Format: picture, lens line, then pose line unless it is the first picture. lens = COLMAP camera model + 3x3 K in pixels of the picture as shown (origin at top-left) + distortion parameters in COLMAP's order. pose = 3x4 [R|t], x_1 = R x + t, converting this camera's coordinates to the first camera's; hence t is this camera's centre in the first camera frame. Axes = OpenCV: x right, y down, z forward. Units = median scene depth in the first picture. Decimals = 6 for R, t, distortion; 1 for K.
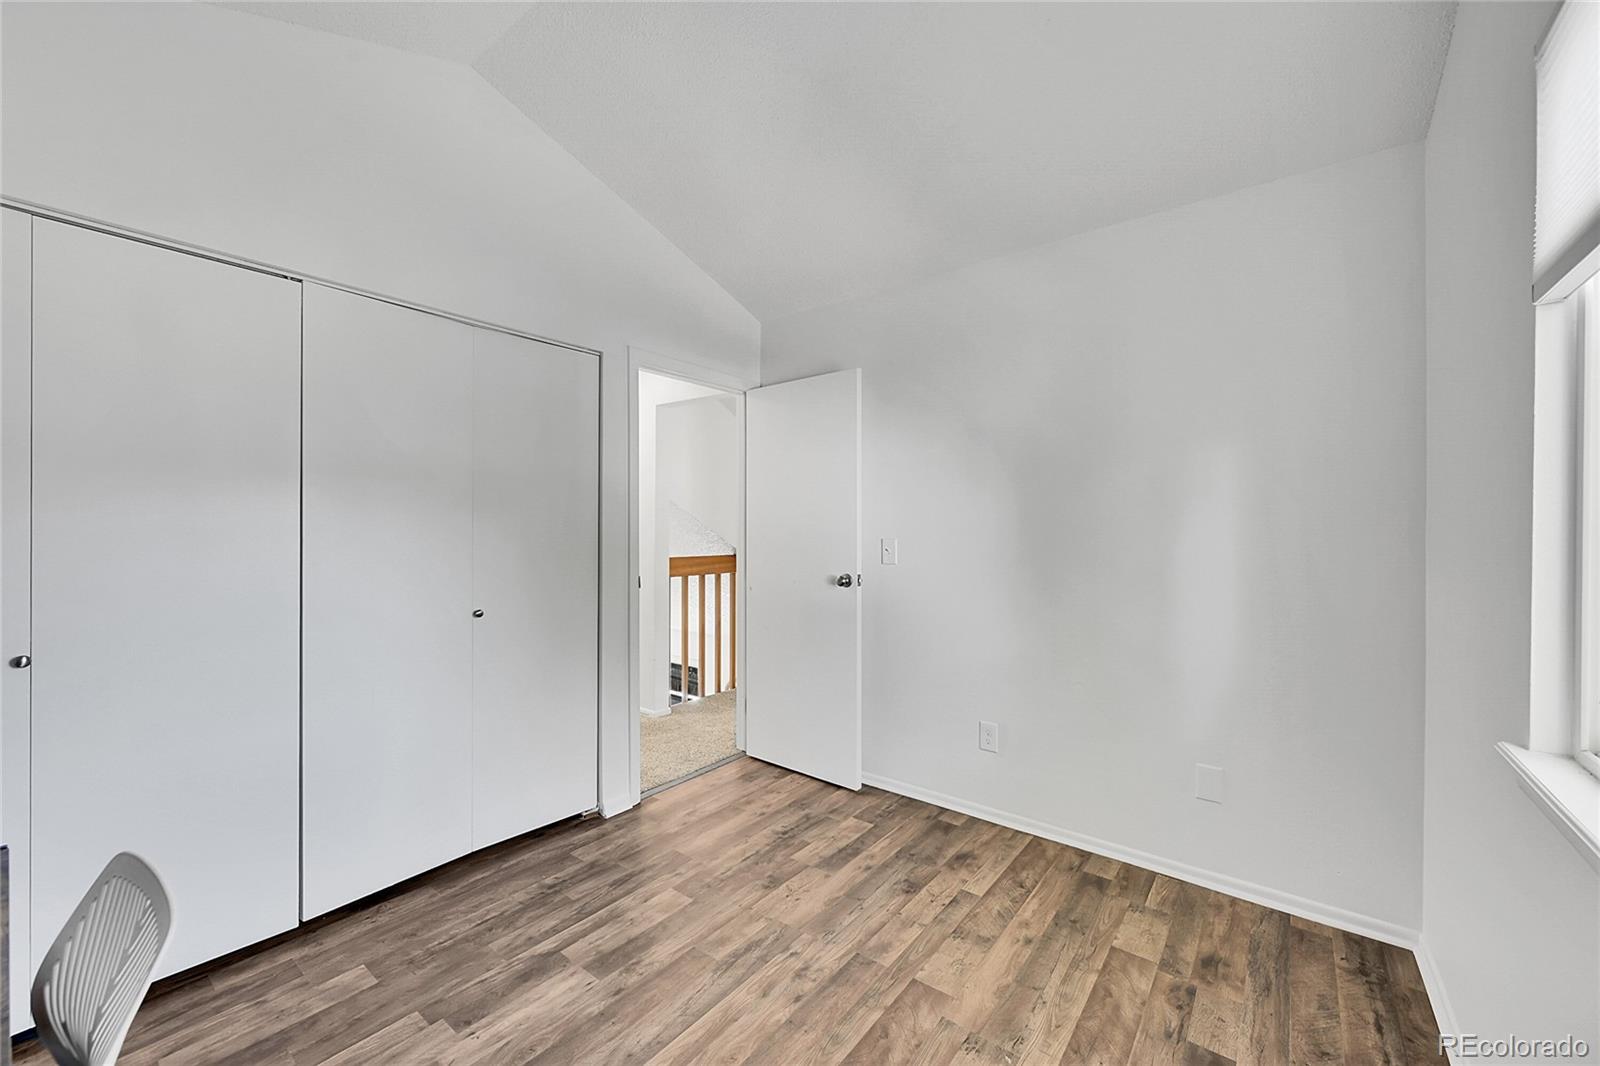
lens RADIAL K [[626.0, 0, 797.7], [0, 626.0, 533.3], [0, 0, 1]] dist [0.000309, 0.000029]
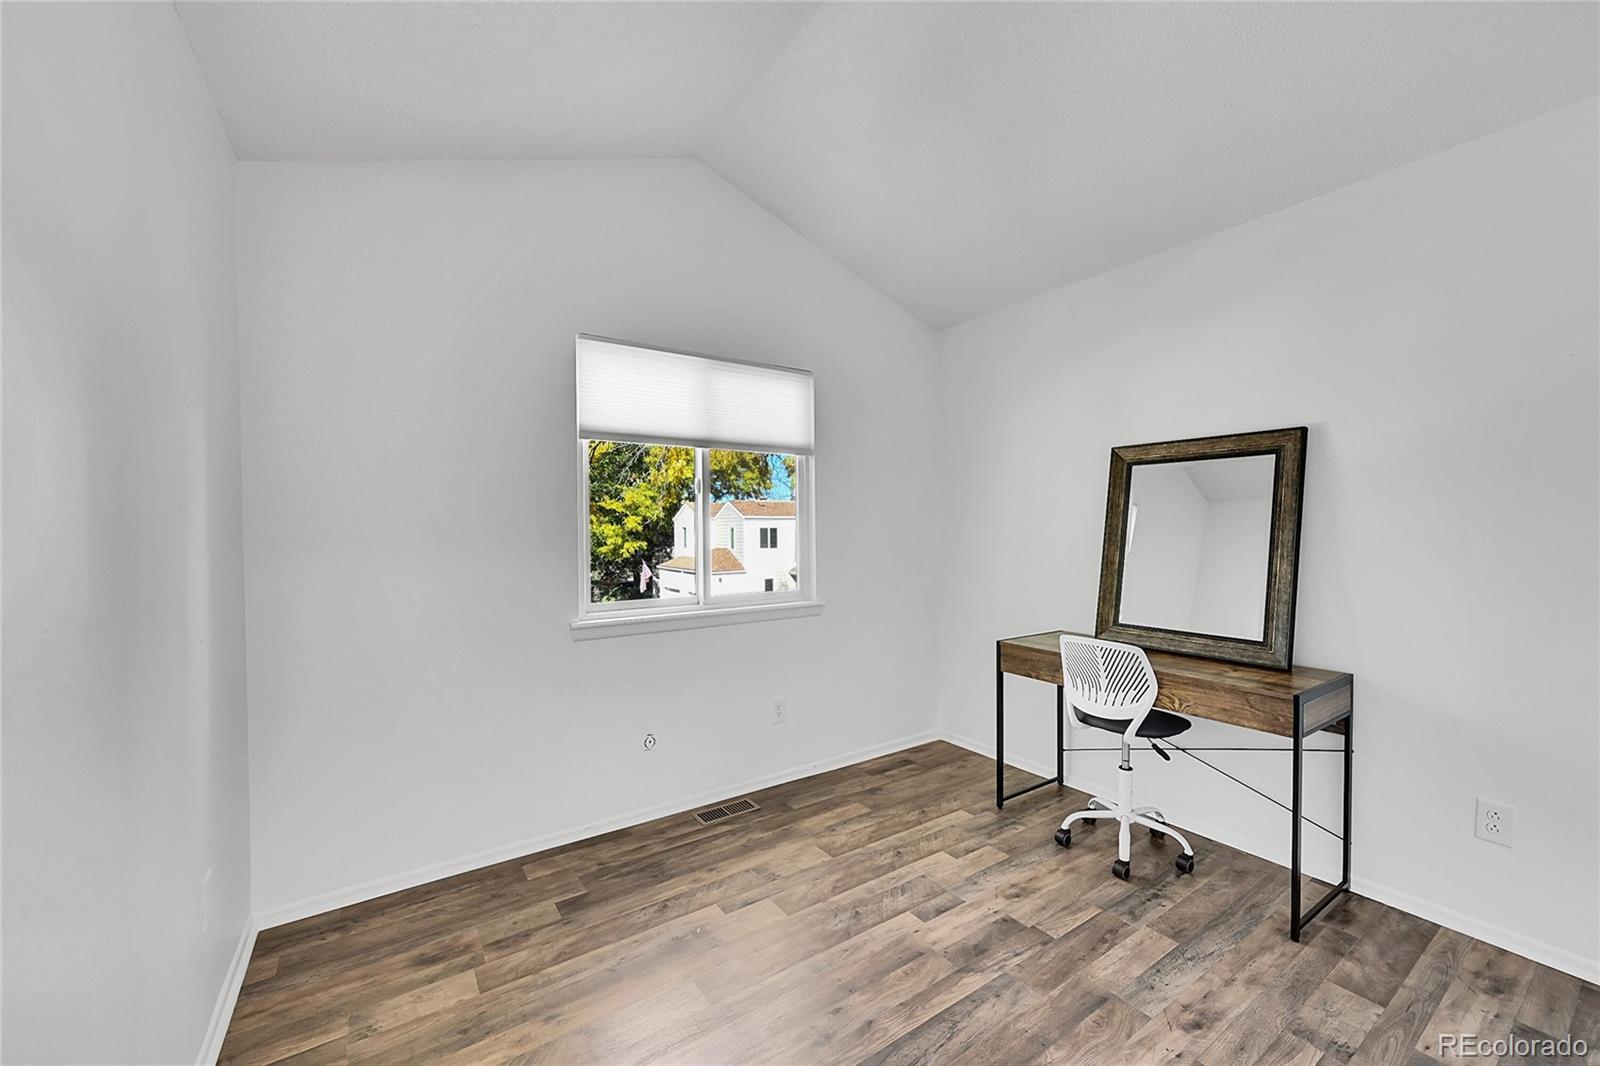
lens RADIAL K [[626.0, 0, 800.8], [0, 626.0, 534.6], [0, 0, 1]] dist [0.000309, 0.000029]
pose [[-0.953910, 0.005363, 0.300045, -0.238515], [0.008766, 0.999912, 0.009997, -0.009930], [-0.299965, 0.012166, -0.953873, 1.900244]]
